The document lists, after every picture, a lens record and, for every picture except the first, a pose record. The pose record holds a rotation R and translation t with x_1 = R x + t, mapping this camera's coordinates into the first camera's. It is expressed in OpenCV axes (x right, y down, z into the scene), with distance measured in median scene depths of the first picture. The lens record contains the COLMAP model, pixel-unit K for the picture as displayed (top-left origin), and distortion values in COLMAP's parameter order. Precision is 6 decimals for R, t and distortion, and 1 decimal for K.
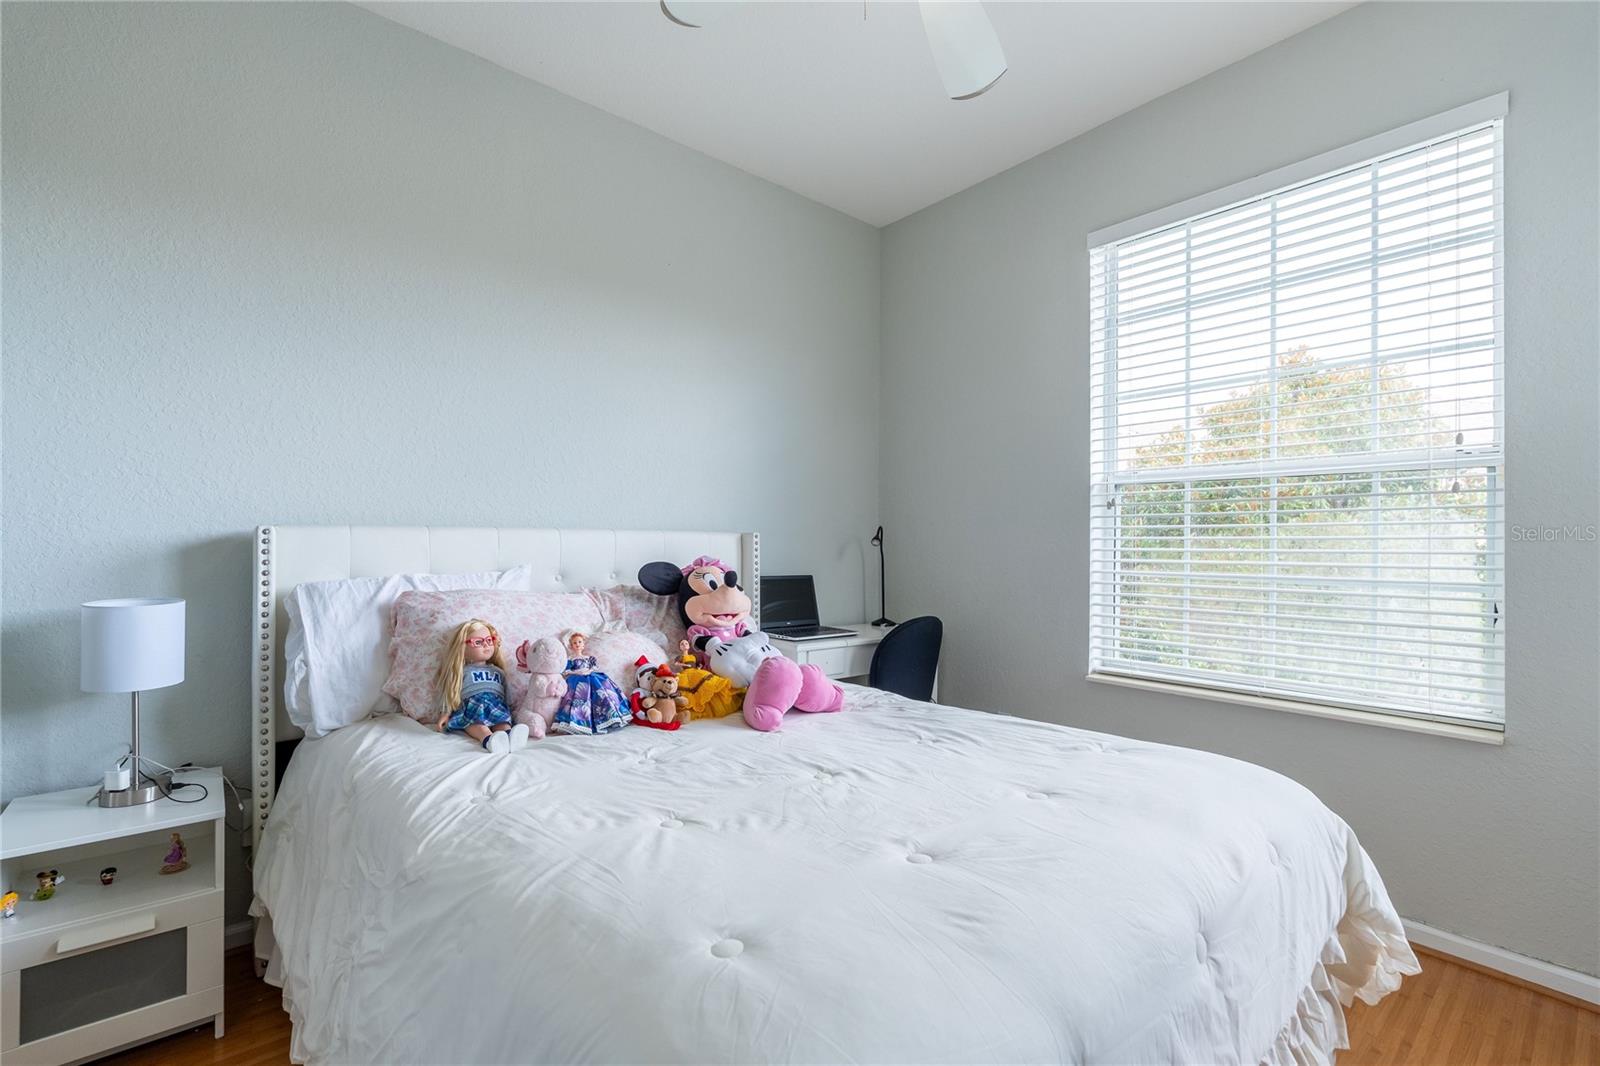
lens RADIAL K [[717.7, 0, 802.5], [0, 717.7, 530.9], [0, 0, 1]] dist [-0.000868, 0.000242]
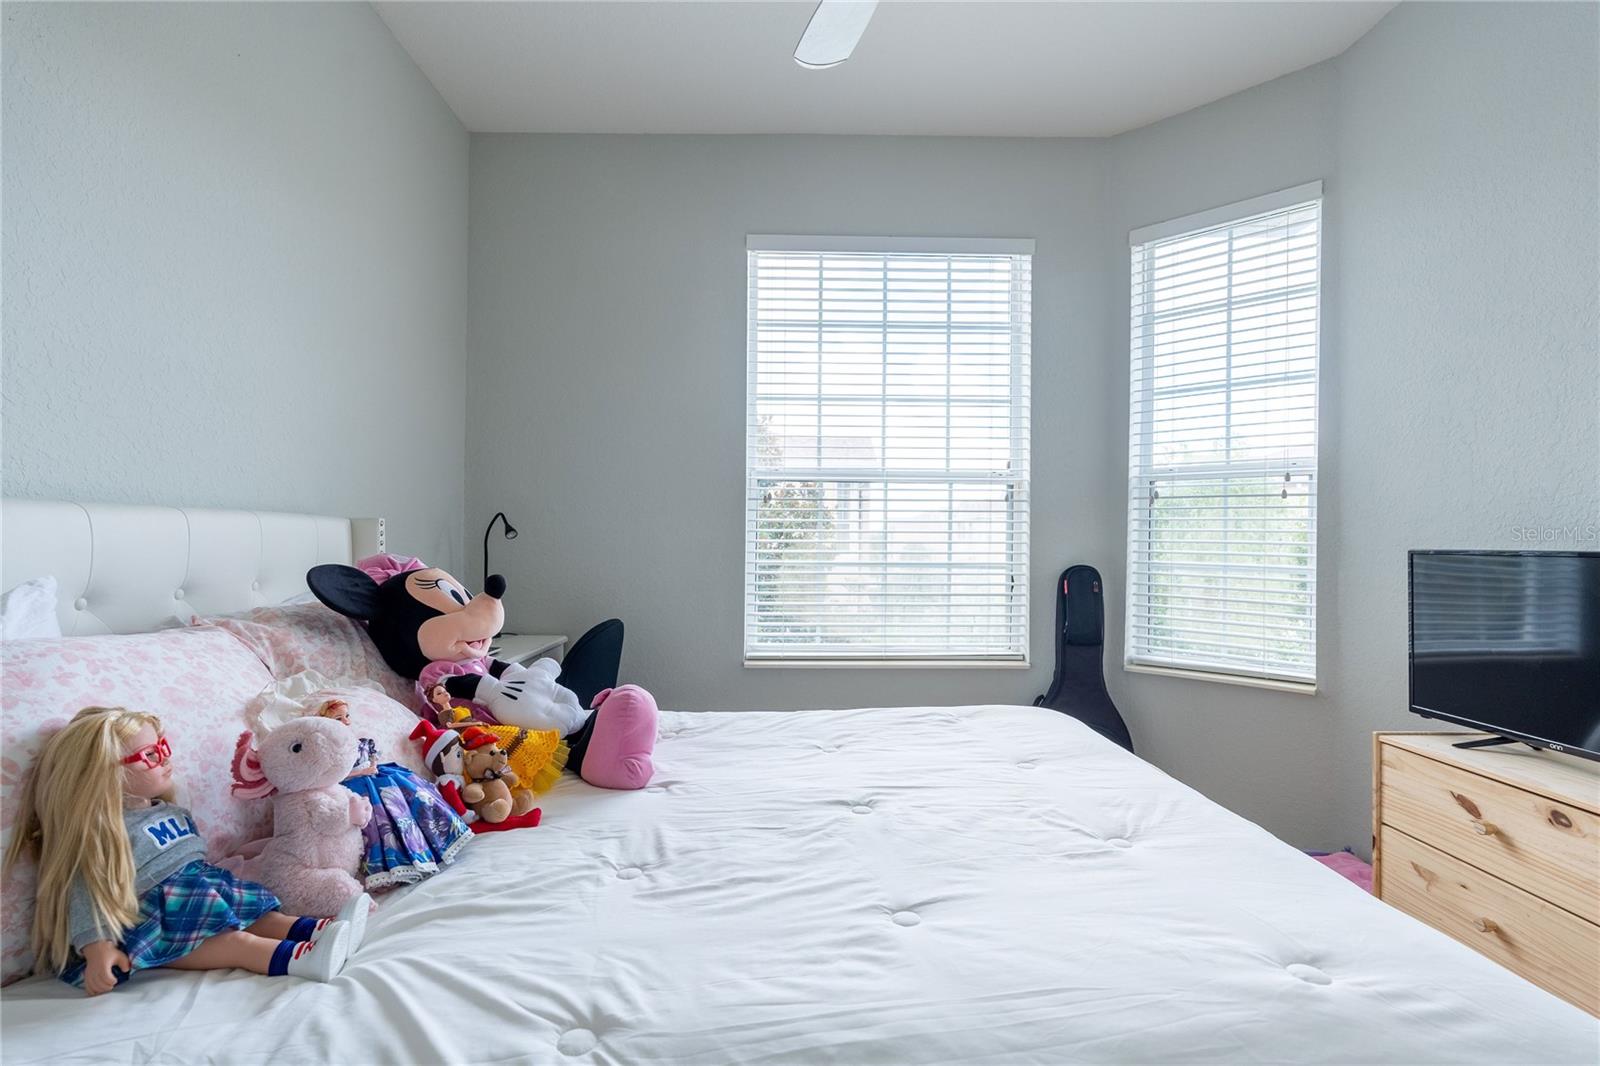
lens RADIAL K [[730.8, 0, 809.3], [0, 730.8, 531.4], [0, 0, 1]] dist [-0.005805, -0.000016]
pose [[0.626712, 0.006486, 0.779224, -0.522782], [-0.017482, 0.999831, 0.005739, 0.006417], [-0.779054, -0.017219, 0.626720, 0.389469]]
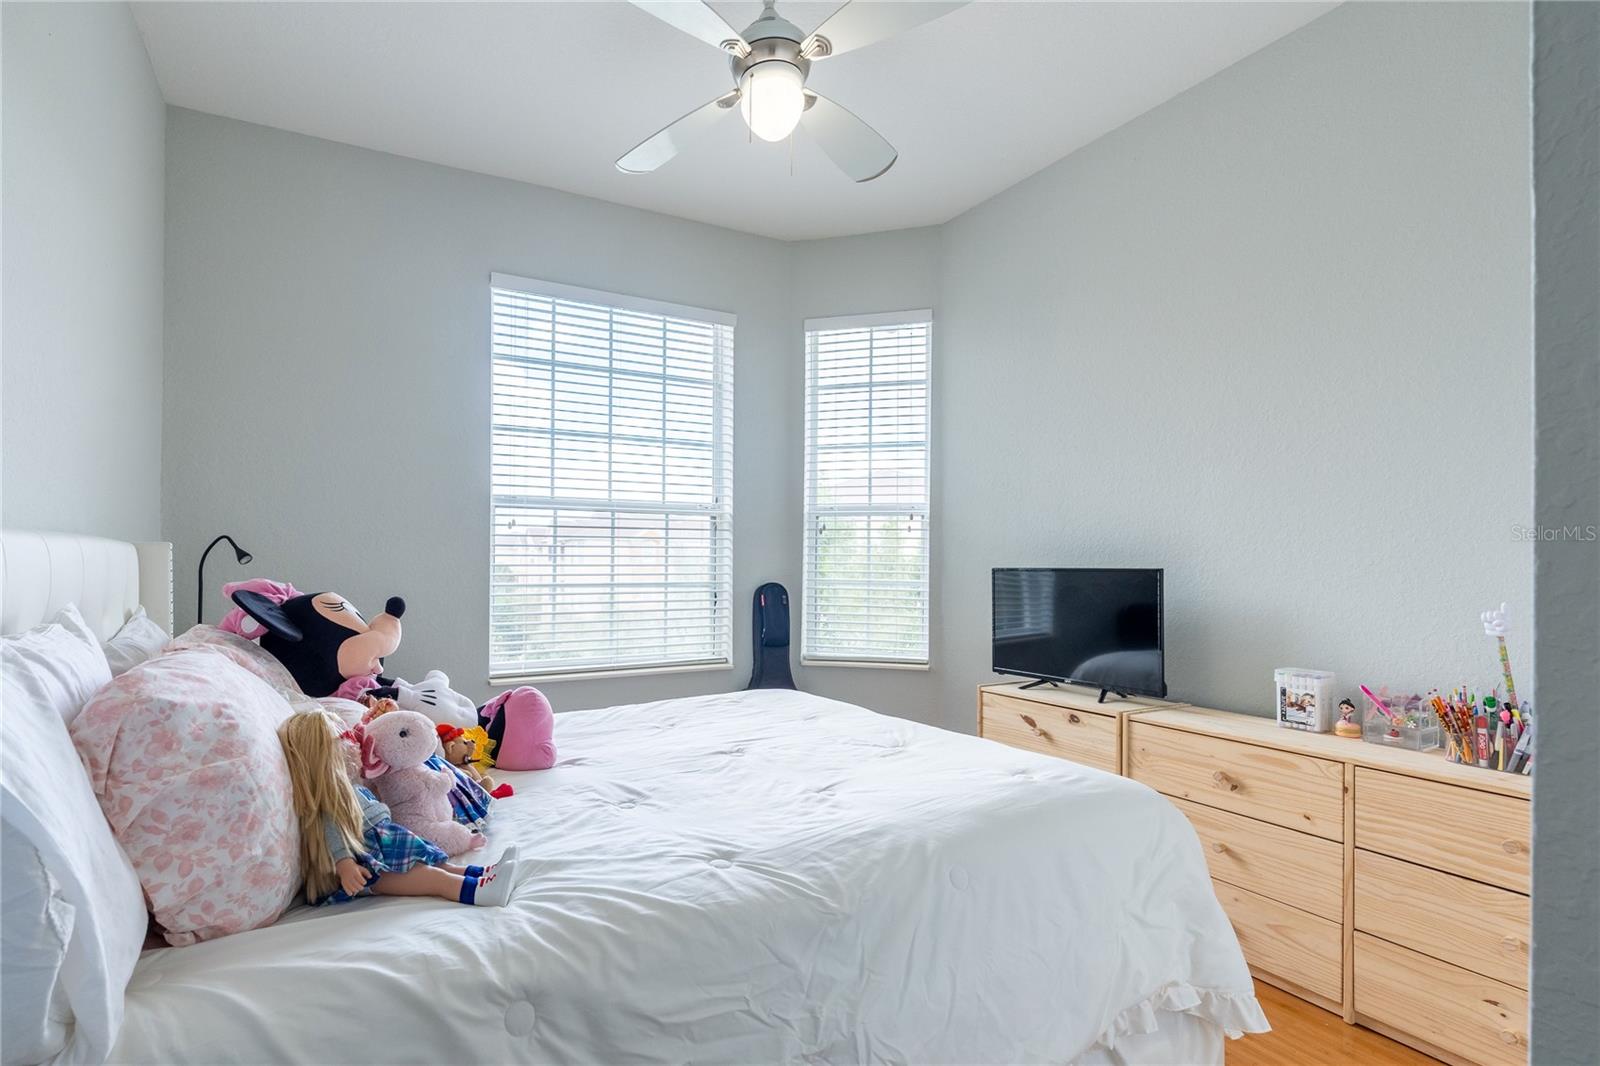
lens RADIAL K [[759.8, 0, 755.4], [0, 759.8, 556.5], [0, 0, 1]] dist [-0.016221, -0.000015]
pose [[0.197645, 0.002508, 0.980270, -0.924040], [-0.019008, 0.999819, 0.001275, 0.005876], [-0.980089, -0.018885, 0.197657, 0.552173]]
